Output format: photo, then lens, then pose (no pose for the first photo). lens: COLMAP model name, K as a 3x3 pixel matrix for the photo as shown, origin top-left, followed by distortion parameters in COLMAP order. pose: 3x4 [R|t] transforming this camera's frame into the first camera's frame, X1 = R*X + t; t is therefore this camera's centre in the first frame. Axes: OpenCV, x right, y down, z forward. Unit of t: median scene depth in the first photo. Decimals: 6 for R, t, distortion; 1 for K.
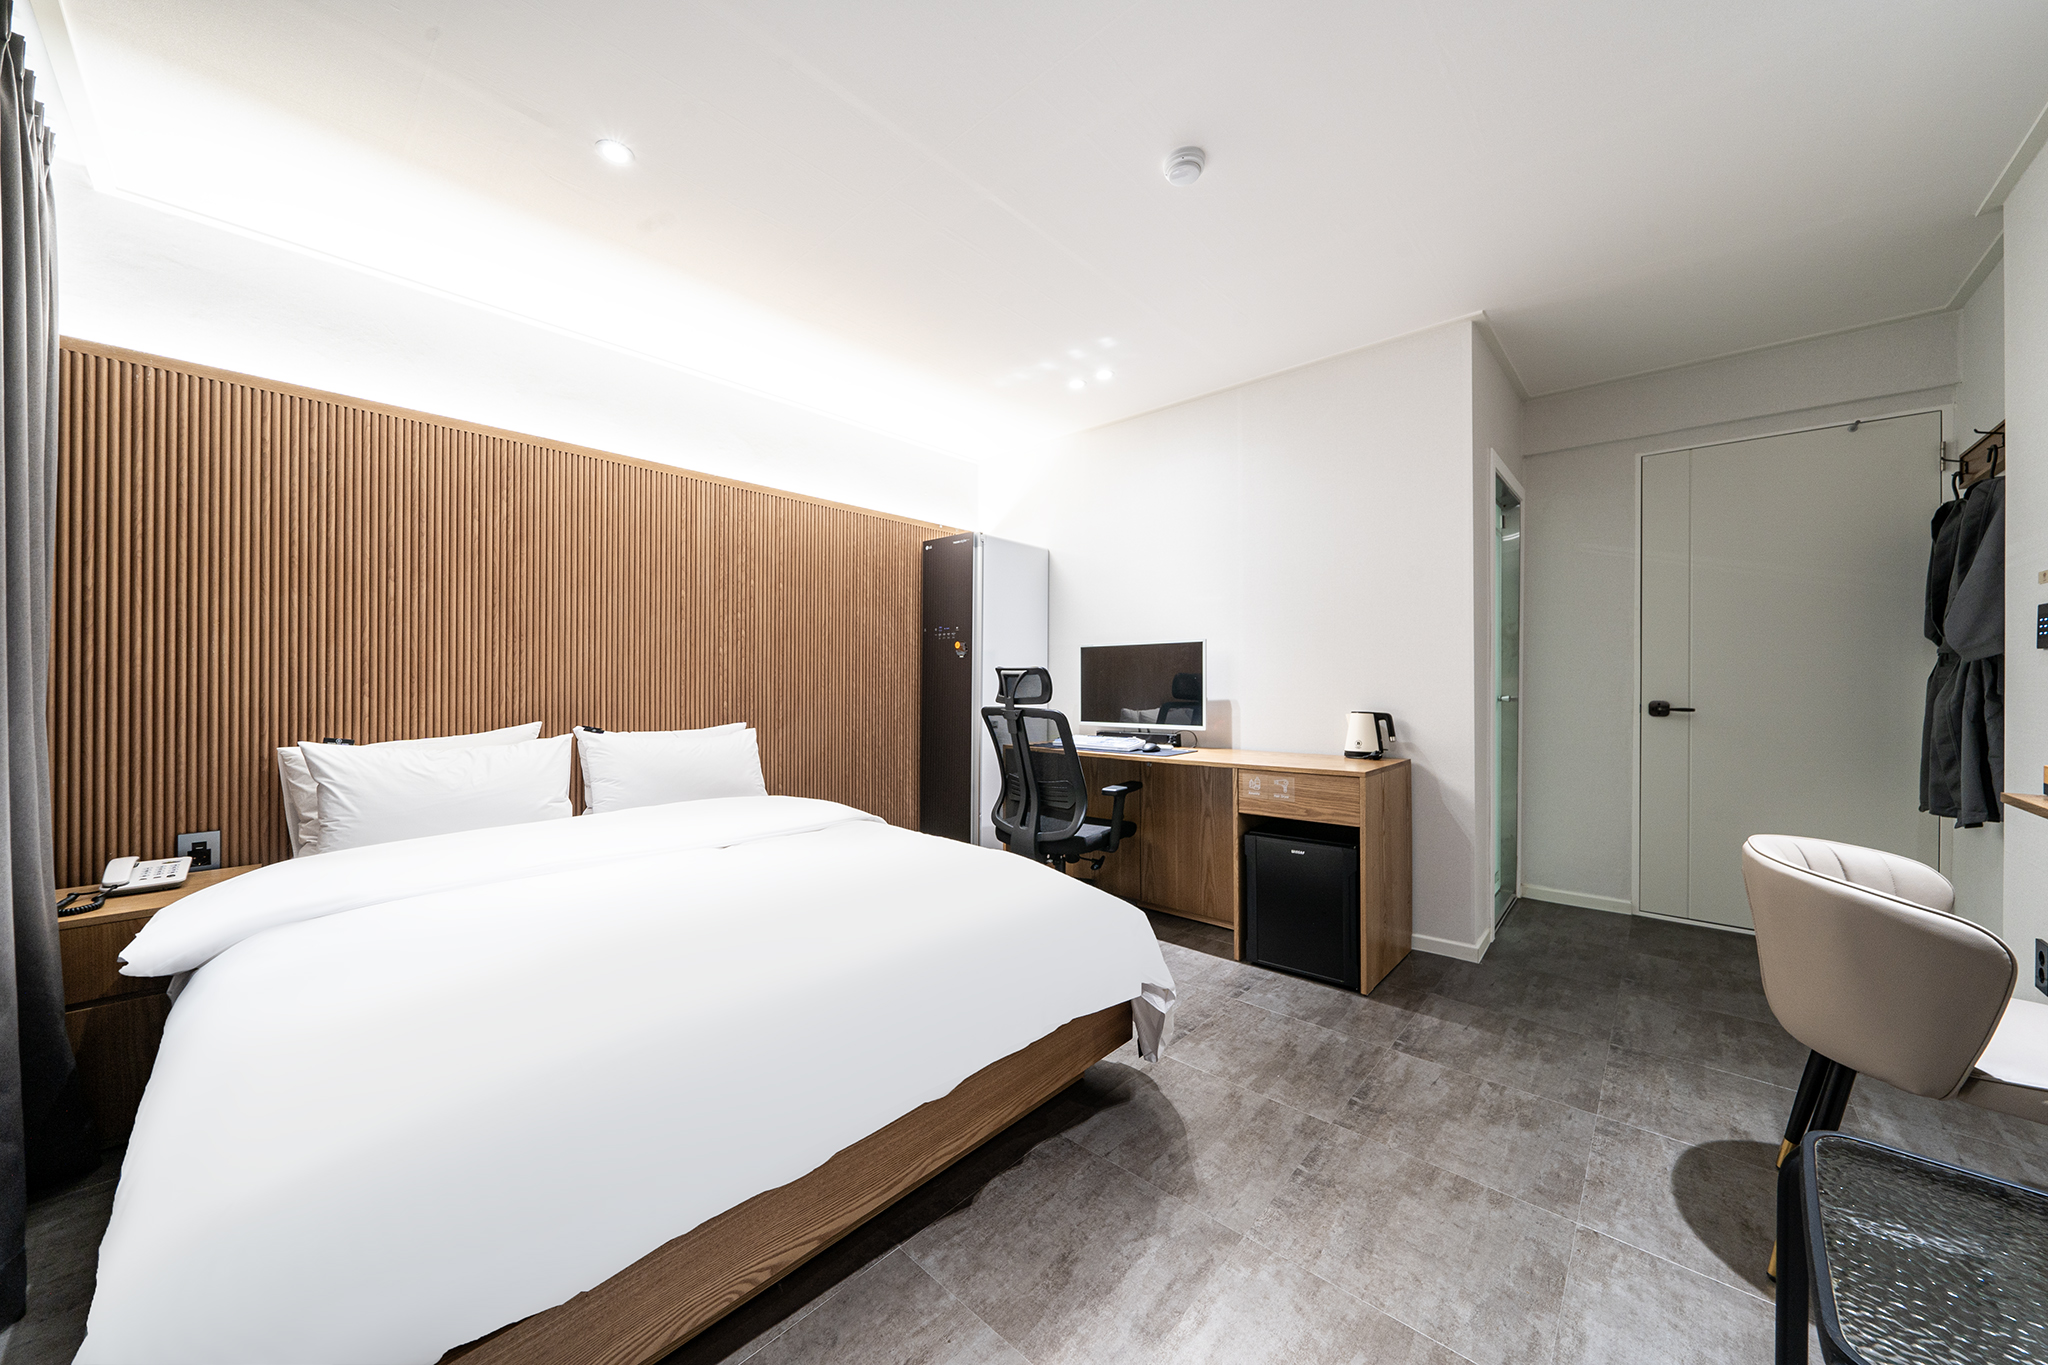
lens RADIAL K [[705.4, 0, 1005.2], [0, 705.4, 684.0], [0, 0, 1]] dist [0.000760, 0.000301]
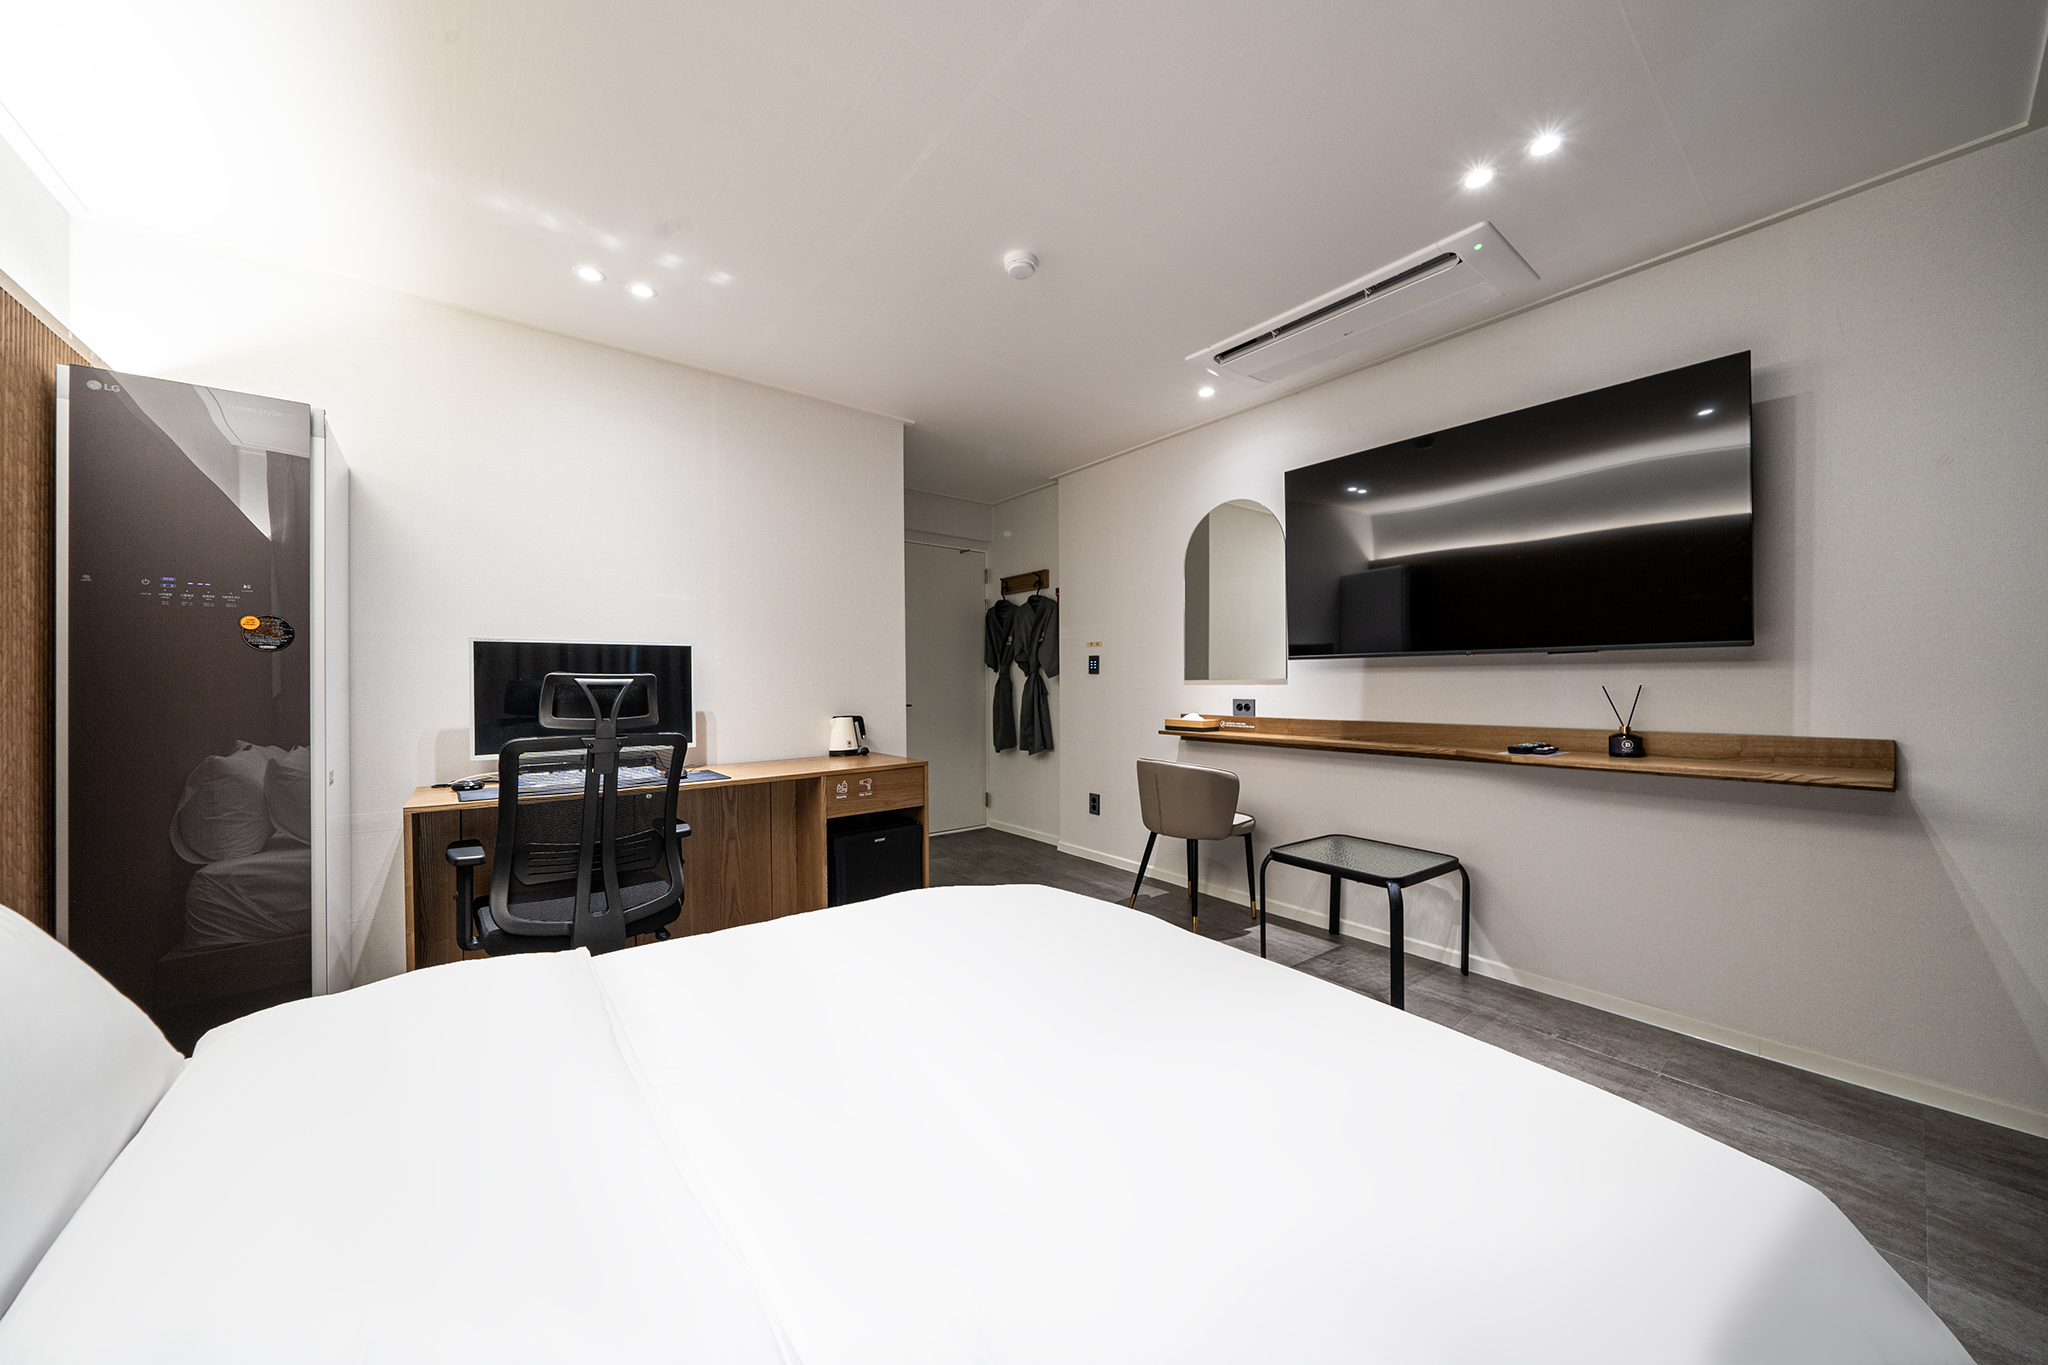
lens RADIAL K [[705.4, 0, 1023.7], [0, 705.4, 686.0], [0, 0, 1]] dist [0.000760, 0.000301]
pose [[0.147034, -0.003427, 0.989125, -0.602057], [0.010590, 0.999942, 0.001890, -0.009618], [-0.989075, 0.010197, 0.147062, 0.526188]]
